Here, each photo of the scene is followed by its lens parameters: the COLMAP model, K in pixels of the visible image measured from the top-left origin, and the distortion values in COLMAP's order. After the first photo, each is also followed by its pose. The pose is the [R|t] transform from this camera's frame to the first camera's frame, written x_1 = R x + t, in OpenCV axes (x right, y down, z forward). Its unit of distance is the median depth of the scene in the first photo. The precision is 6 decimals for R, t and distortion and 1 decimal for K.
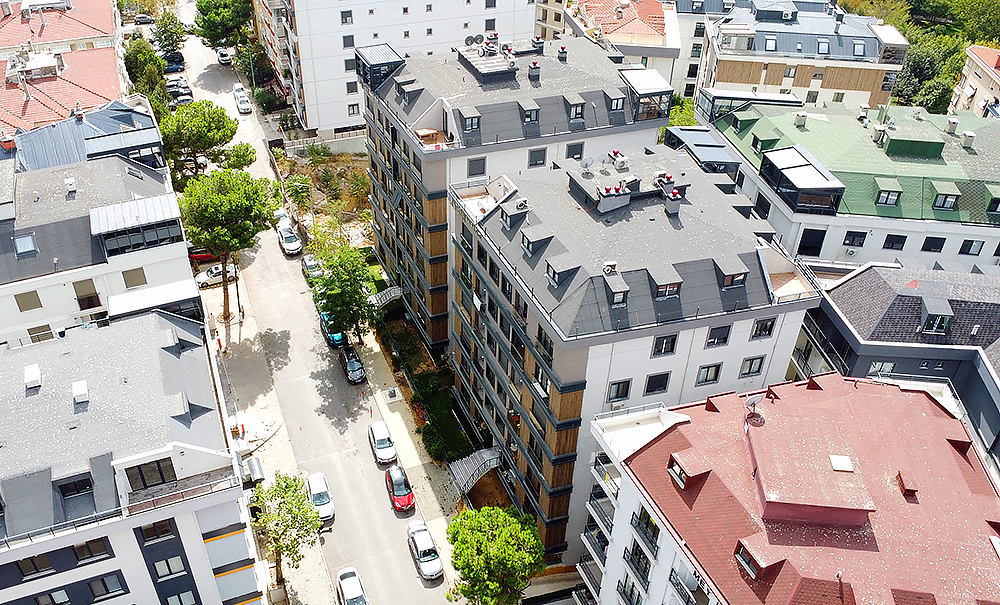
lens RADIAL K [[806.0, 0, 460.5], [0, 806.0, 301.9], [0, 0, 1]] dist [-0.035099, -0.005731]
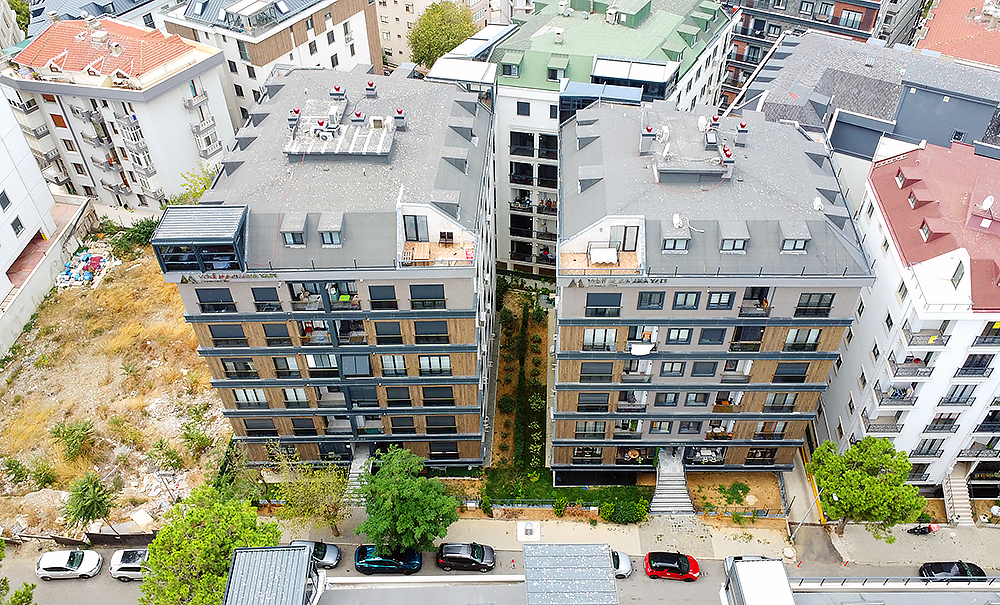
lens RADIAL K [[769.5, 0, 498.2], [0, 769.5, 288.0], [0, 0, 1]] dist [-0.031045, -0.005552]
pose [[0.371474, -0.621536, 0.689710, -0.531600], [0.558656, 0.742971, 0.368643, -0.413307], [-0.741560, 0.248369, 0.623219, 0.521852]]
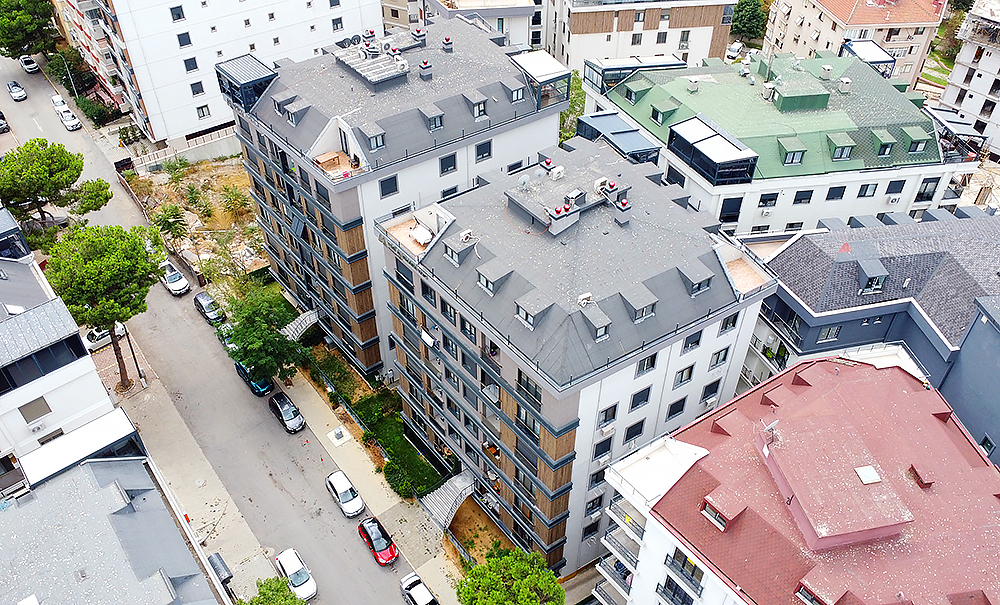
lens RADIAL K [[769.5, 0, 498.2], [0, 769.5, 288.0], [0, 0, 1]] dist [-0.031045, -0.005552]
pose [[0.953544, -0.196053, 0.228731, -0.086826], [0.176354, 0.978838, 0.103802, -0.125272], [-0.244242, -0.058642, 0.967940, 0.107534]]
